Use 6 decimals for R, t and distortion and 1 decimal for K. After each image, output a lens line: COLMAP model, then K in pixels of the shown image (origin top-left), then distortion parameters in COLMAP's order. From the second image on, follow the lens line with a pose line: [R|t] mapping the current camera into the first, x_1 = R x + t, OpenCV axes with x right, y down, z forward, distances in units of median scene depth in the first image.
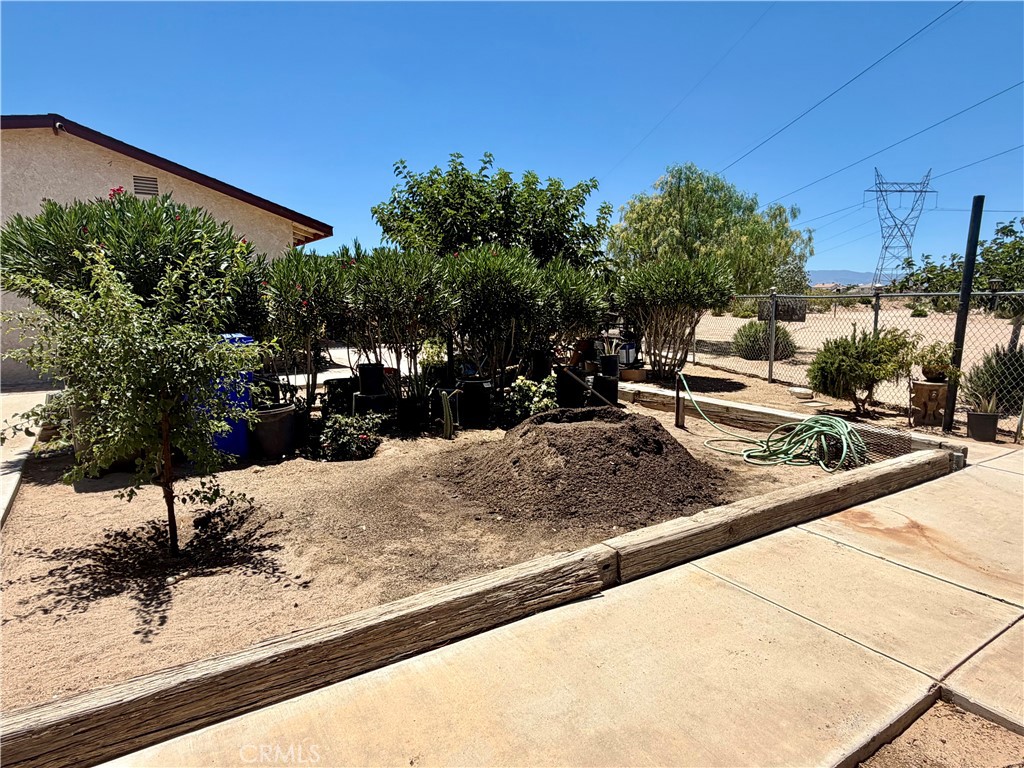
lens RADIAL K [[595.8, 0, 513.1], [0, 595.8, 385.9], [0, 0, 1]] dist [-0.001141, 0.001474]
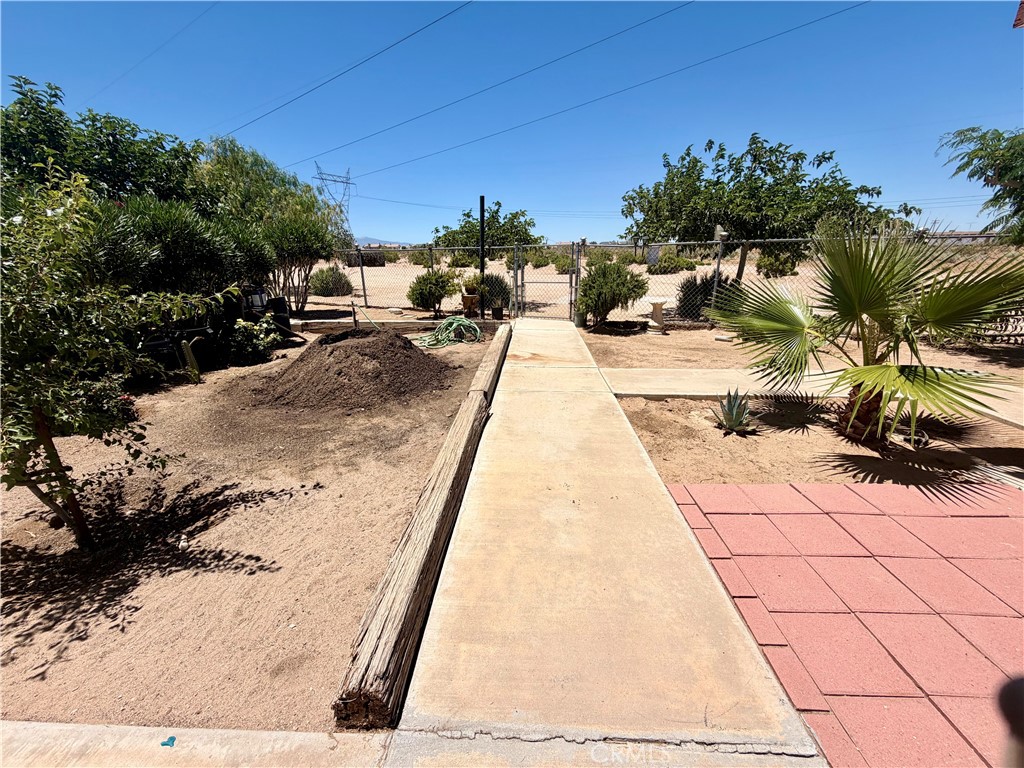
lens RADIAL K [[408.4, 0, 511.0], [0, 408.4, 384.7], [0, 0, 1]] dist [0.003084, -0.001072]
pose [[0.588471, -0.253448, 0.767767, -0.495118], [0.127146, 0.966791, 0.221694, -0.003089], [-0.798459, -0.032842, 0.601153, 0.131194]]
